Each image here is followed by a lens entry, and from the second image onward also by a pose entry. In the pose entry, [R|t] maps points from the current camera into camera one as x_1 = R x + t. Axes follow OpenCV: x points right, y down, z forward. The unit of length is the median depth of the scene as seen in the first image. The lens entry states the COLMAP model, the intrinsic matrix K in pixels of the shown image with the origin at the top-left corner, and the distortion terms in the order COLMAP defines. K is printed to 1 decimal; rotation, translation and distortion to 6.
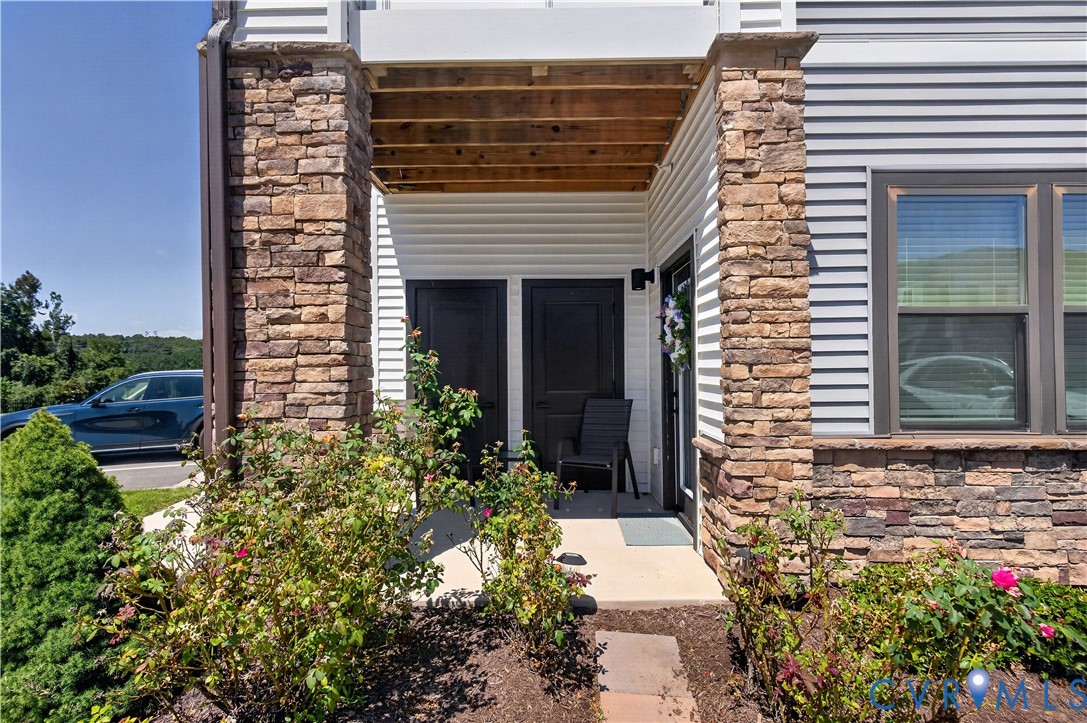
lens RADIAL K [[527.5, 0, 545.4], [0, 527.5, 362.6], [0, 0, 1]] dist [-0.006240, 0.002431]
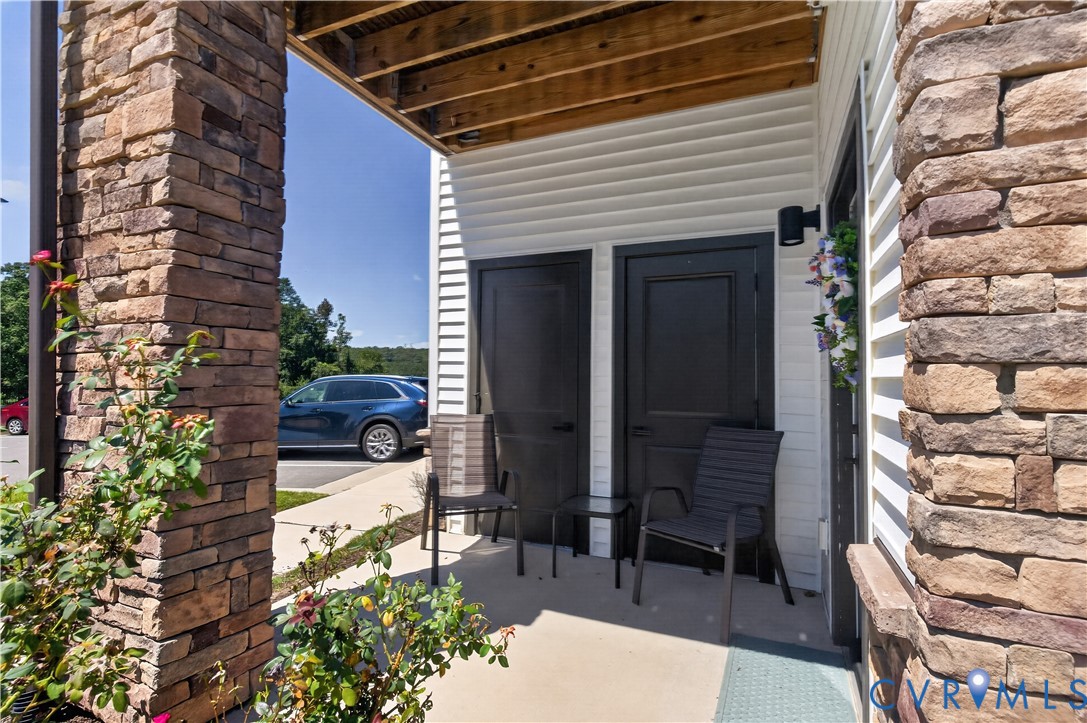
lens RADIAL K [[527.5, 0, 541.4], [0, 527.5, 361.4], [0, 0, 1]] dist [-0.006240, 0.002431]
pose [[0.918656, 0.002832, -0.395048, 0.259543], [-0.011382, 0.999749, -0.019302, 0.010129], [0.394895, 0.022229, 0.918457, 0.608598]]
